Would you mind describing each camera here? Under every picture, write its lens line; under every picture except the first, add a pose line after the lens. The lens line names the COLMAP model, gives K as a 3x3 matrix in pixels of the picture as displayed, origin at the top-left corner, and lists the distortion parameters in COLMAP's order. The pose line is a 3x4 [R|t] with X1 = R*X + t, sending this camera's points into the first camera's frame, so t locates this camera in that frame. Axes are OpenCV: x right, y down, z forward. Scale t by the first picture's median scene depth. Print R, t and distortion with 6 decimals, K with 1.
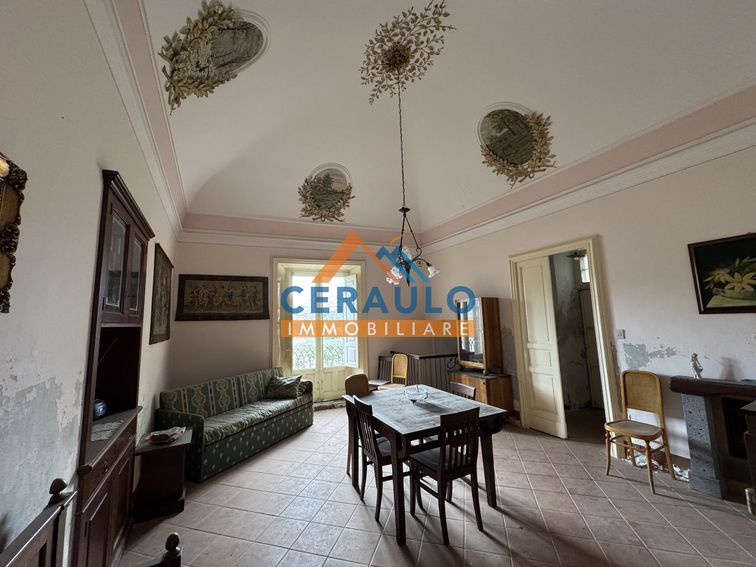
lens RADIAL K [[300.5, 0, 382.0], [0, 300.5, 286.5], [0, 0, 1]] dist [-0.000310, 0.000155]
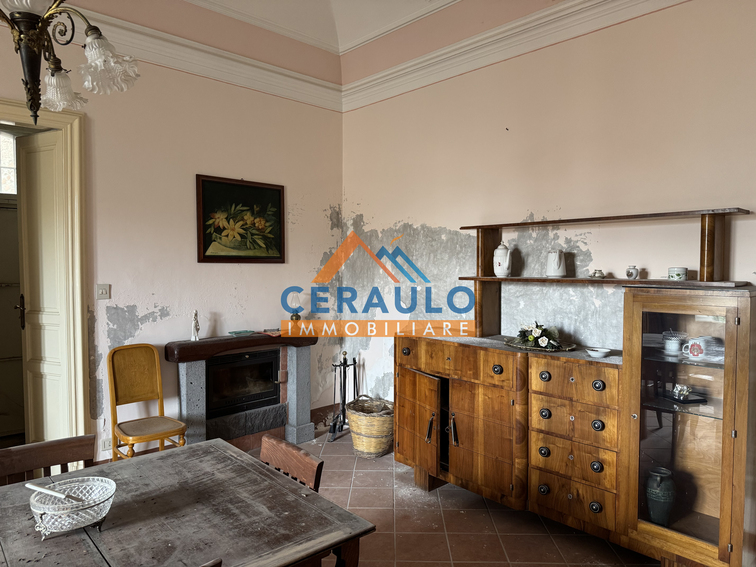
lens RADIAL K [[530.7, 0, 381.3], [0, 530.7, 283.2], [0, 0, 1]] dist [0.047101, -0.048328]
pose [[-0.246447, -0.010971, 0.969094, -0.489669], [-0.112775, 0.993468, -0.017432, 0.119872], [-0.962572, -0.113585, -0.246075, 0.896442]]
